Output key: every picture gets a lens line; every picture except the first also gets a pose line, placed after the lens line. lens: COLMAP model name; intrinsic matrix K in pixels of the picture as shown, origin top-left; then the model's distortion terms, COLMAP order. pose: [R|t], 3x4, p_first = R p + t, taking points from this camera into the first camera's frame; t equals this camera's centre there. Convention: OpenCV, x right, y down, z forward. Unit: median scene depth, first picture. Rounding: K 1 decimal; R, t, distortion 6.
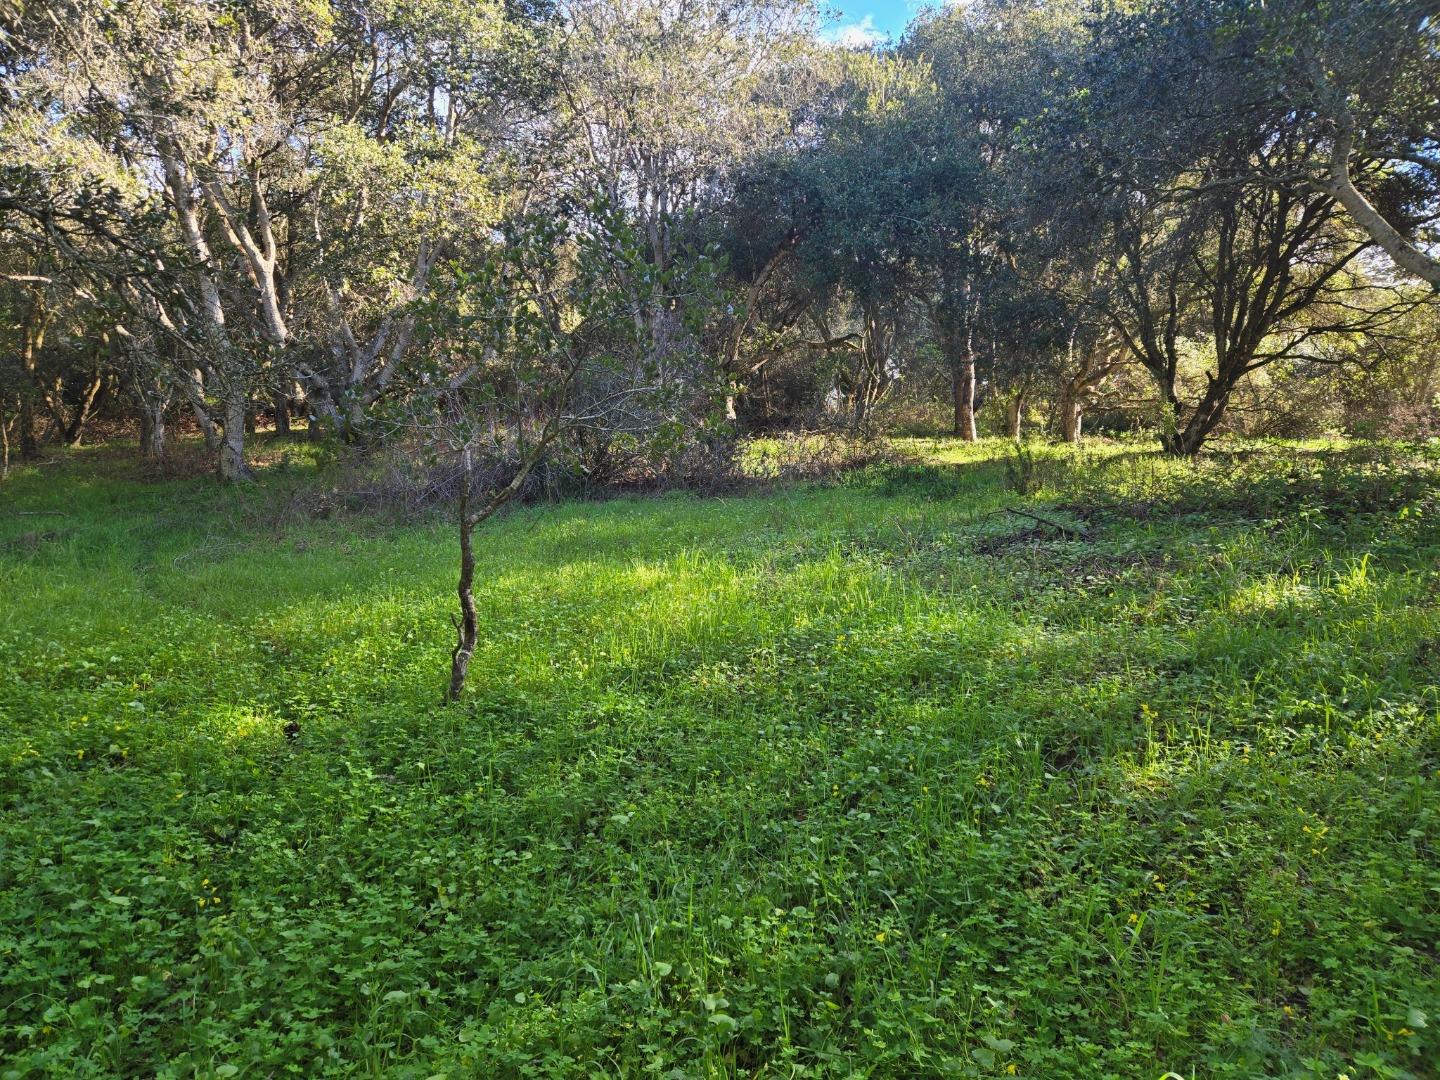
lens RADIAL K [[964.4, 0, 720.6], [0, 964.4, 538.5], [0, 0, 1]] dist [0.080036, -0.069706]
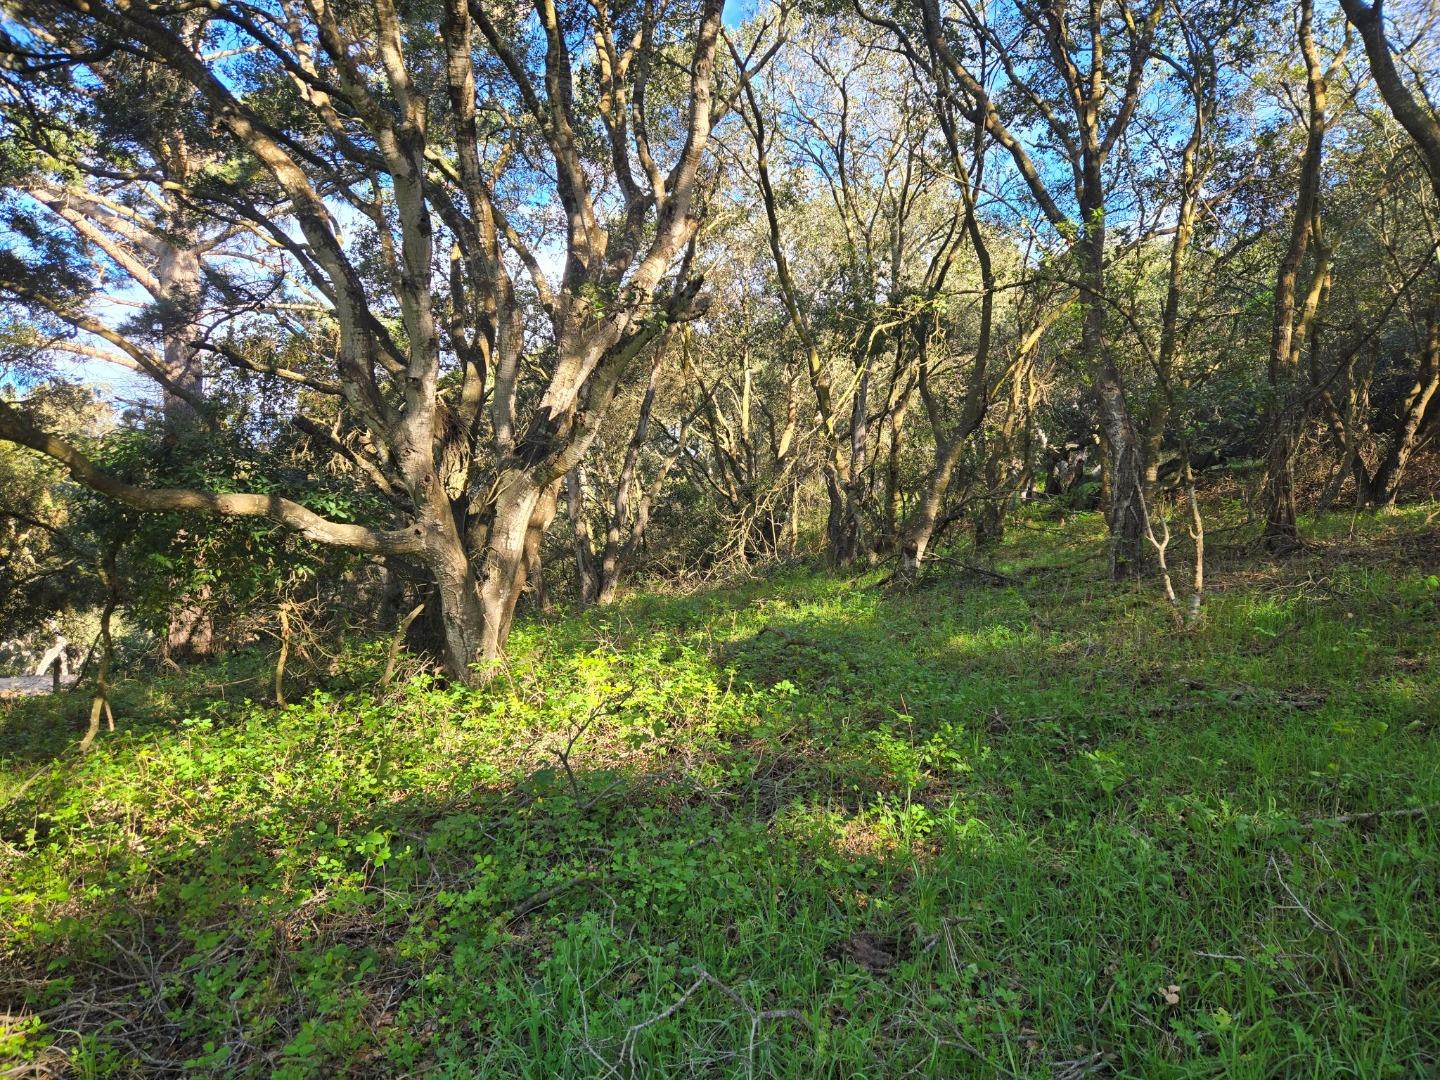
lens RADIAL K [[964.4, 0, 736.7], [0, 964.4, 549.5], [0, 0, 1]] dist [0.080036, -0.069706]
pose [[0.391079, -0.002101, -0.920355, -0.315413], [-0.018643, 0.999774, -0.010205, -0.061642], [0.920168, 0.021149, 0.390952, 0.488841]]
